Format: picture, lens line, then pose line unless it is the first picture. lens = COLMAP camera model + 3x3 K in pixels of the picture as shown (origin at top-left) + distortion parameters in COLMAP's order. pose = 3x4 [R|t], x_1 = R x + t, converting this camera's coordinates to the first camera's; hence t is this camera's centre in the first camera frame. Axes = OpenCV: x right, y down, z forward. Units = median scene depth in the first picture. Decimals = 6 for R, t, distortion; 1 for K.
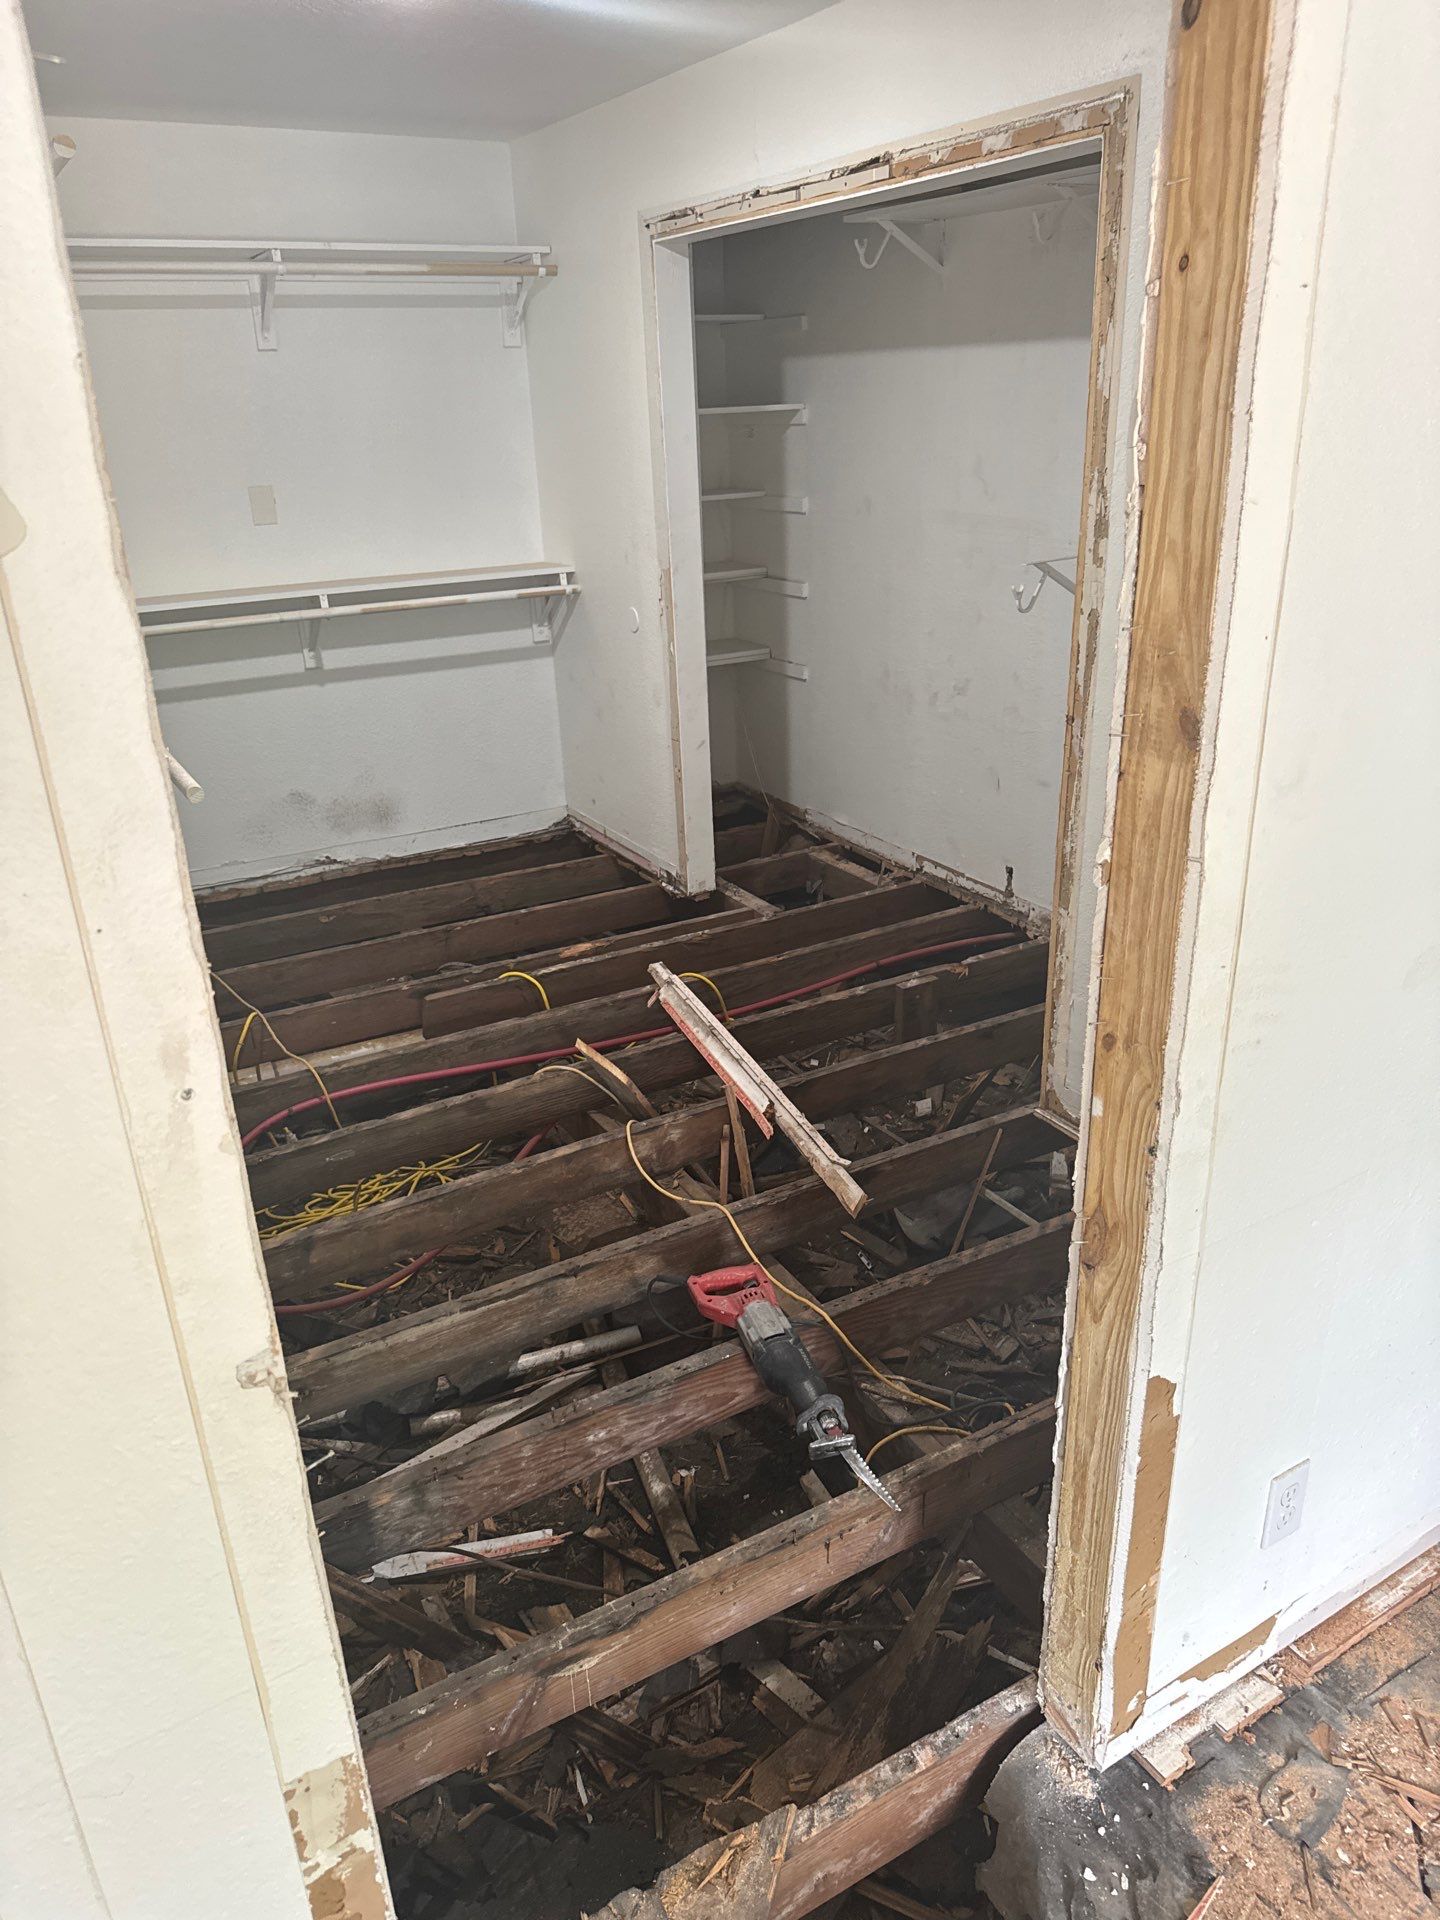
lens RADIAL K [[1359.1, 0, 720.0], [0, 1359.1, 963.8], [0, 0, 1]] dist [0.003378, -0.015885]
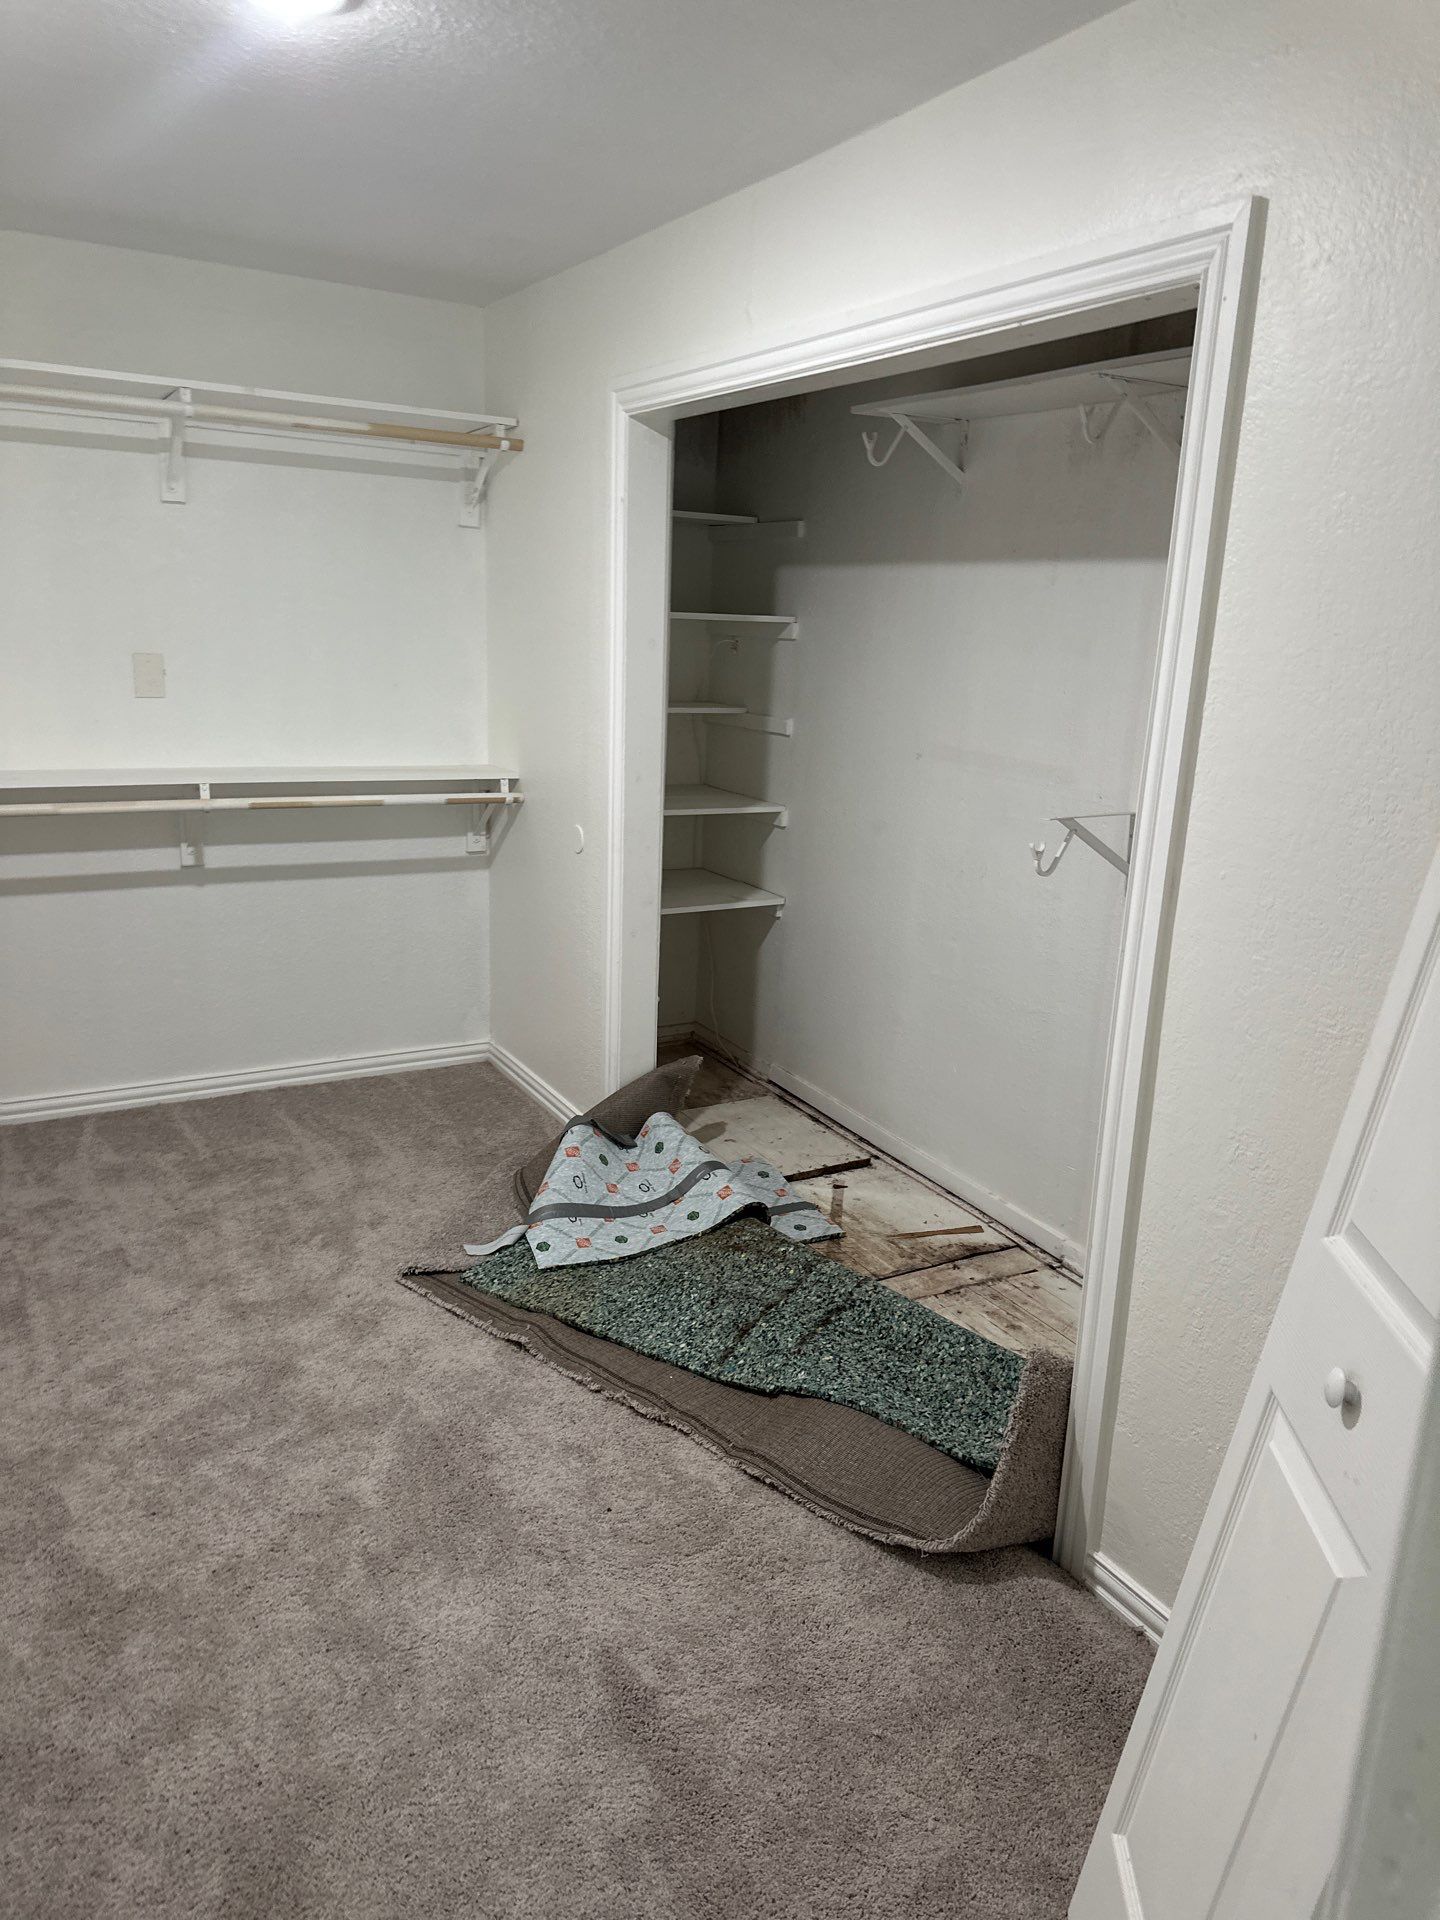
lens RADIAL K [[1359.1, 0, 720.4], [0, 1359.1, 960.0], [0, 0, 1]] dist [0.003378, -0.015885]
pose [[0.996890, 0.077367, 0.014956, 0.019193], [-0.074292, 0.986051, -0.148944, -0.061113], [-0.026271, 0.147370, 0.988733, 0.174661]]
